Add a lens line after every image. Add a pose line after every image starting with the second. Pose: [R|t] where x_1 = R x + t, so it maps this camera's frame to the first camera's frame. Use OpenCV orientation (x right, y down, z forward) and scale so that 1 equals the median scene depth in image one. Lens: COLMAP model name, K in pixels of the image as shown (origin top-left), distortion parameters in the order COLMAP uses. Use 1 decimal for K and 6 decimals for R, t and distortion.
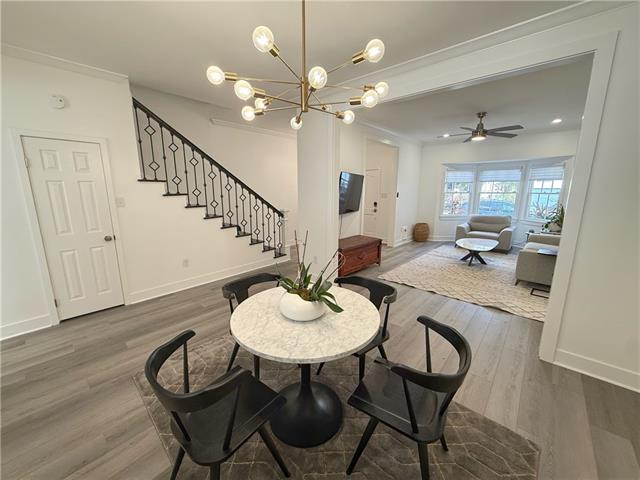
lens RADIAL K [[254.2, 0, 316.7], [0, 254.2, 240.6], [0, 0, 1]] dist [-0.002715, -0.000046]
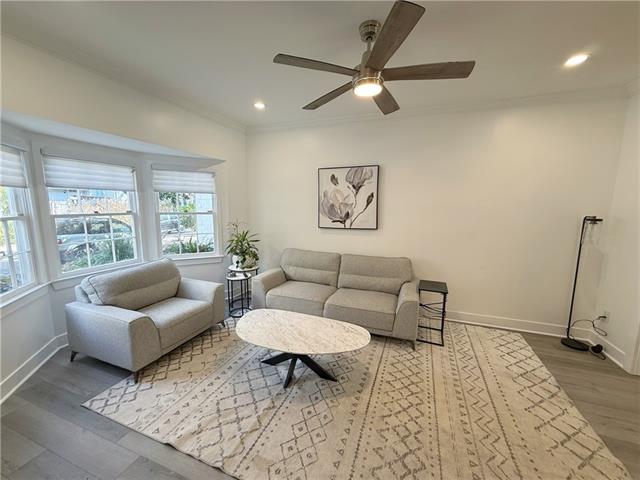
lens RADIAL K [[254.2, 0, 317.4], [0, 254.2, 239.2], [0, 0, 1]] dist [-0.002715, -0.000046]
pose [[-0.370855, -0.127466, 0.919902, 0.269964], [0.171296, 0.964152, 0.202655, -0.274145], [-0.912756, 0.232731, -0.335726, 1.300237]]
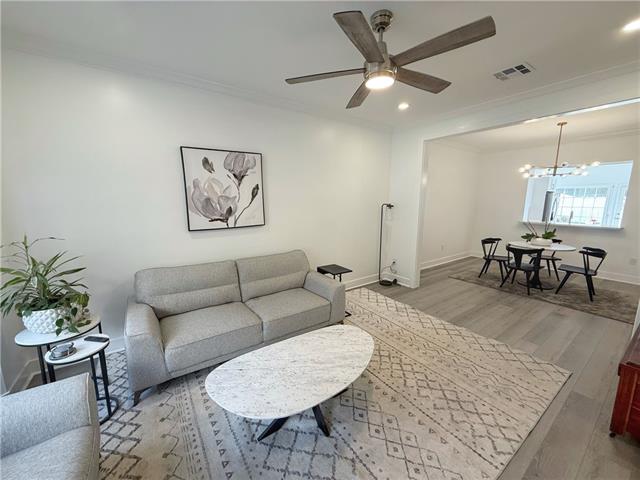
lens RADIAL K [[254.2, 0, 318.1], [0, 254.2, 240.6], [0, 0, 1]] dist [-0.002715, -0.000046]
pose [[-0.975904, -0.035571, 0.215284, 0.653595], [0.043003, 0.935919, 0.349580, -0.318198], [-0.213923, 0.350414, -0.911837, 1.509909]]
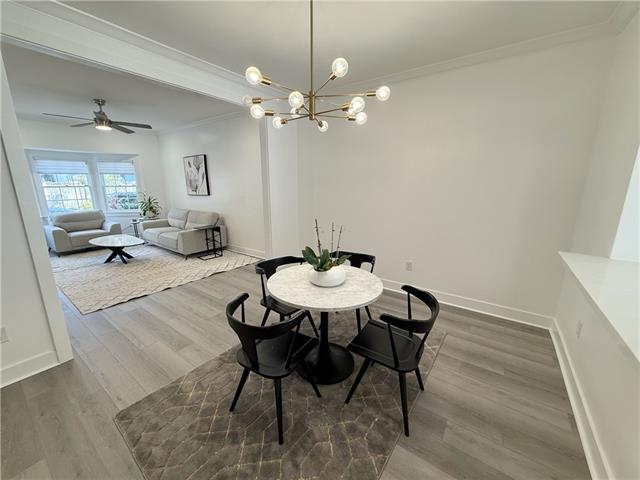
lens RADIAL K [[254.2, 0, 319.6], [0, 254.2, 239.9], [0, 0, 1]] dist [-0.002715, -0.000046]
pose [[-0.116002, -0.220654, 0.968429, -0.450125], [0.195141, 0.950946, 0.240046, -0.083758], [-0.973891, 0.216826, -0.067253, 0.393118]]
